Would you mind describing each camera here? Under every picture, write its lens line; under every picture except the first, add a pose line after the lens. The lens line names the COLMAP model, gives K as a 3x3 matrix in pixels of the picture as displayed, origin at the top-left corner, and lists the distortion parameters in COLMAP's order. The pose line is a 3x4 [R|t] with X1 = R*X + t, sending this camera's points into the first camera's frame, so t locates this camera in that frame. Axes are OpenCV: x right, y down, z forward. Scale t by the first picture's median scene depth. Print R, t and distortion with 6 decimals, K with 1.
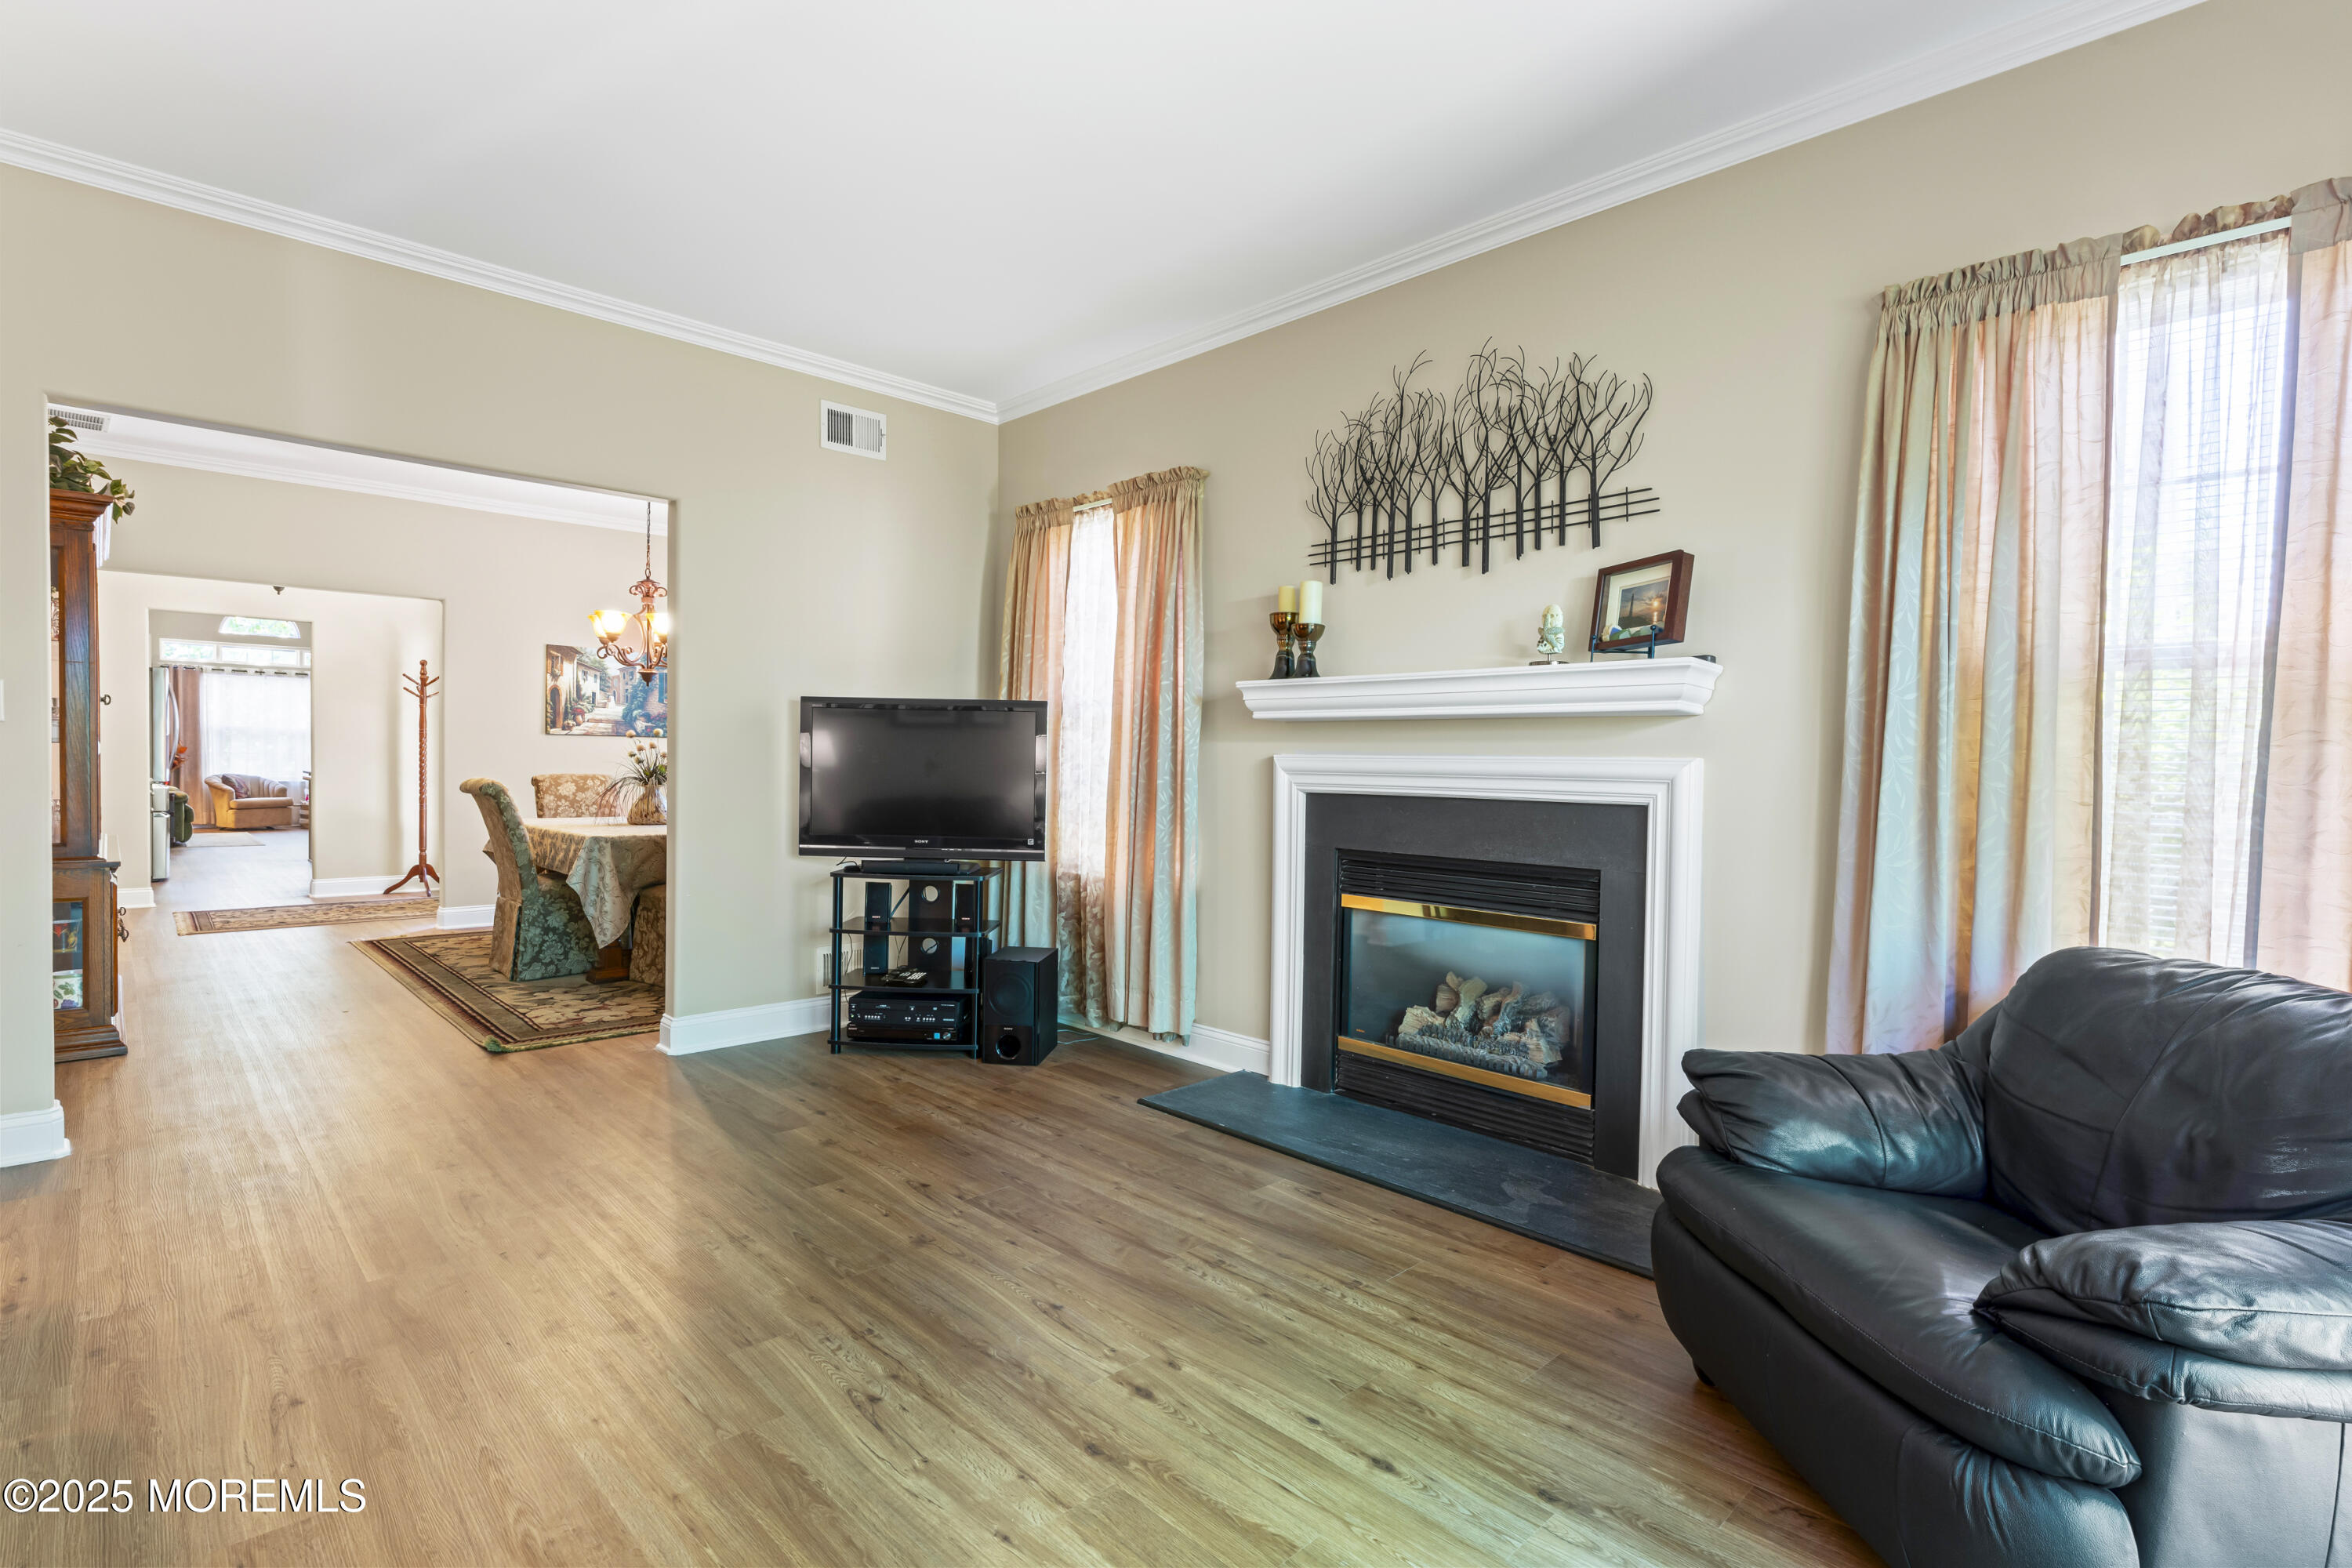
lens RADIAL K [[1119.8, 0, 1176.0], [0, 1119.8, 784.0], [0, 0, 1]] dist [-0.004235, -0.000282]
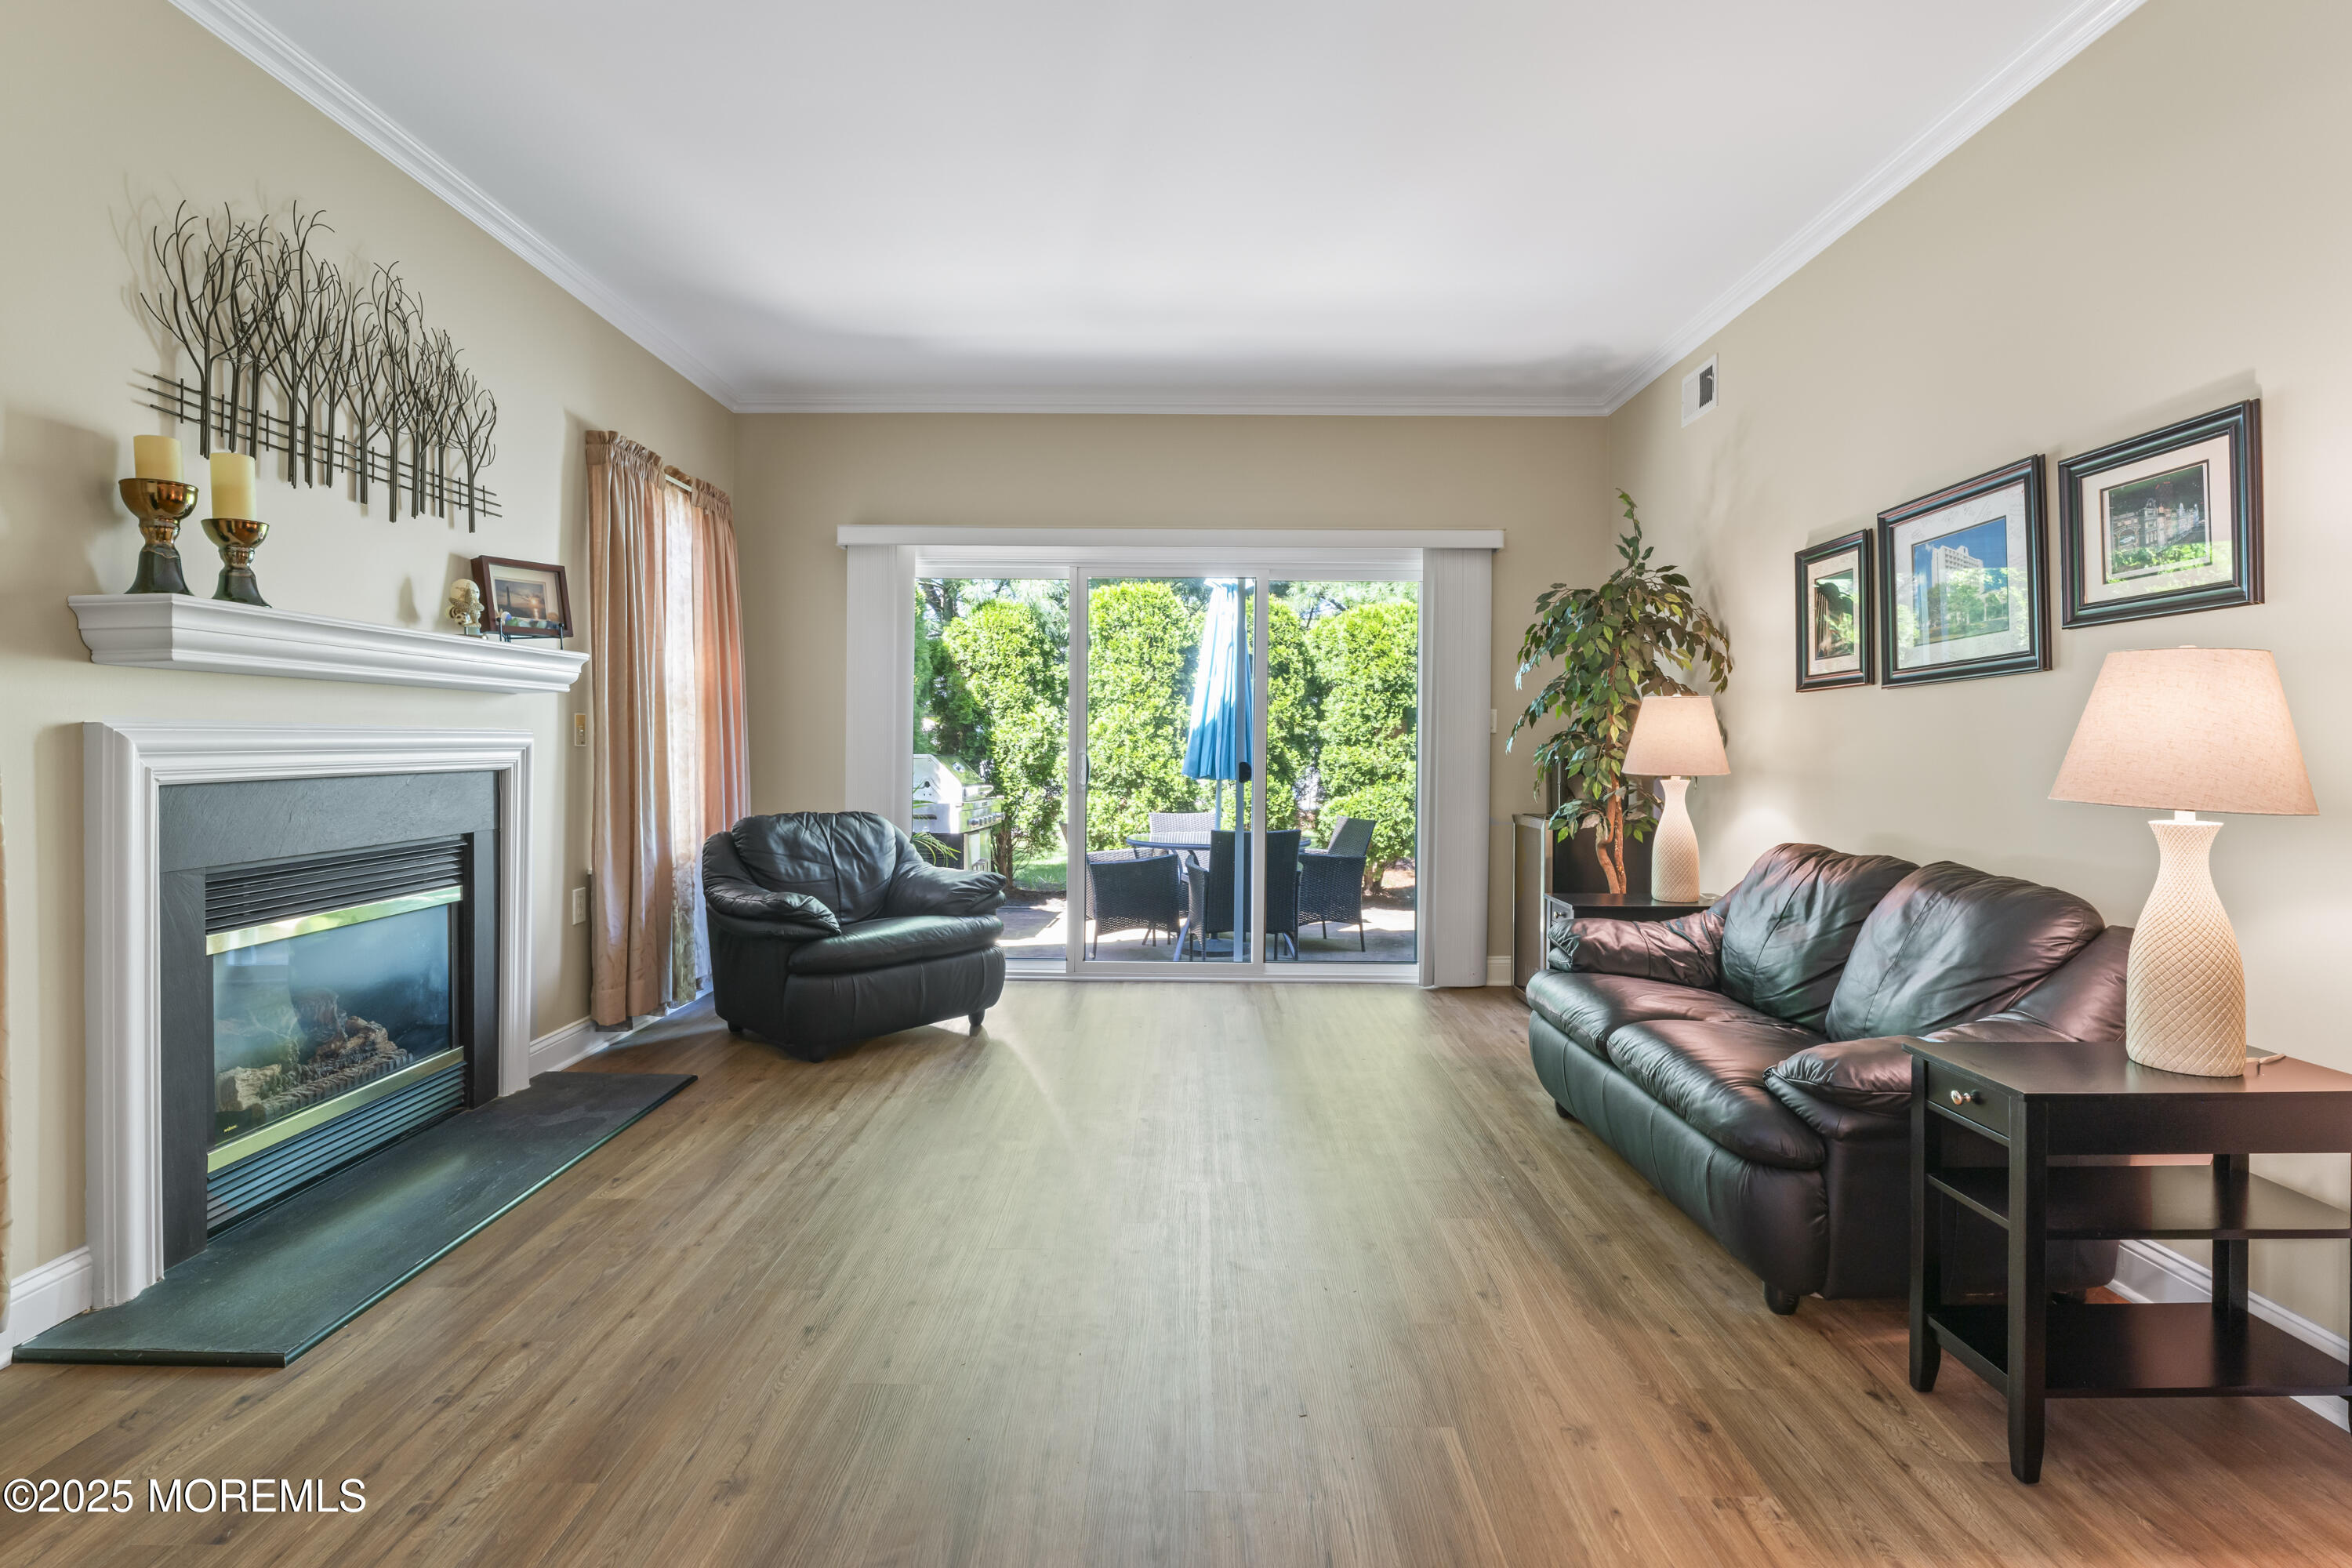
lens RADIAL K [[1119.8, 0, 1176.0], [0, 1119.8, 784.0], [0, 0, 1]] dist [-0.004235, -0.000282]
pose [[-0.713792, -0.046263, 0.698828, -0.810064], [-0.002634, 0.997986, 0.063377, -0.038232], [-0.700352, 0.043397, -0.712477, 1.221218]]
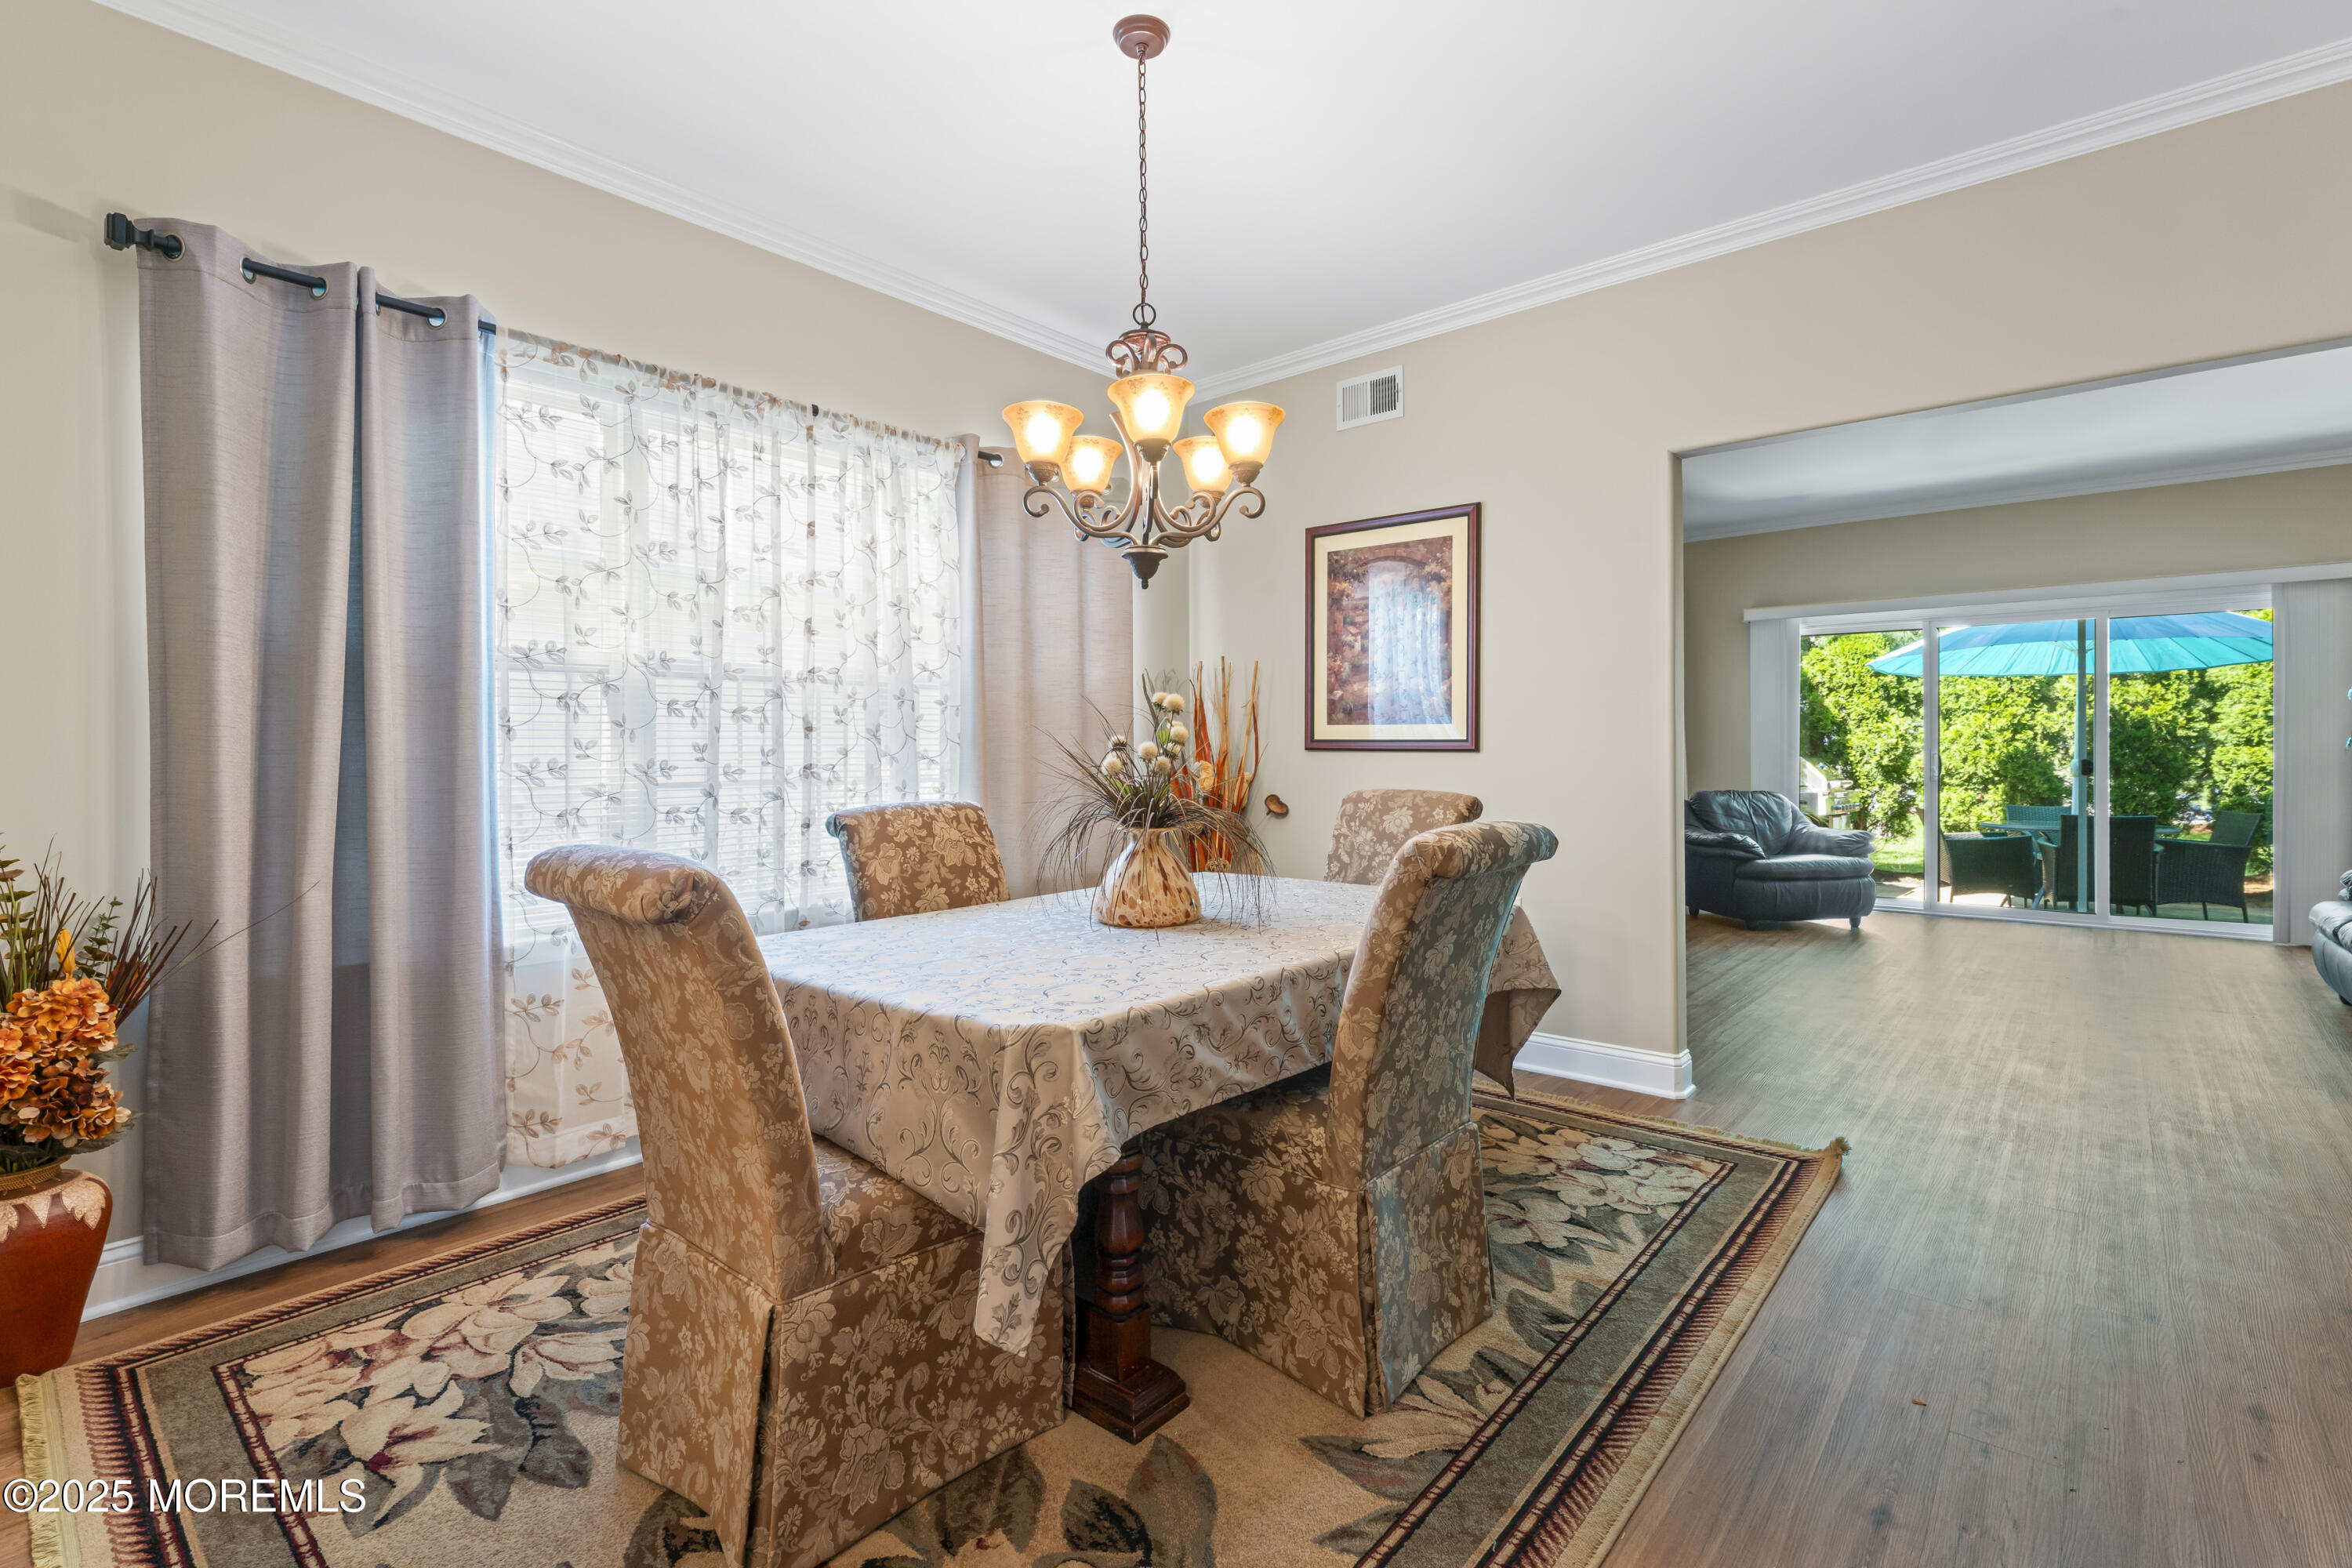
lens RADIAL K [[1090.6, 0, 1178.6], [0, 1090.6, 744.2], [0, 0, 1]] dist [-0.000379, 0.000086]
pose [[-0.100512, -0.009713, 0.994888, -1.659668], [0.024677, 0.999620, 0.012253, -0.064815], [-0.994630, 0.025783, -0.100234, 1.936111]]
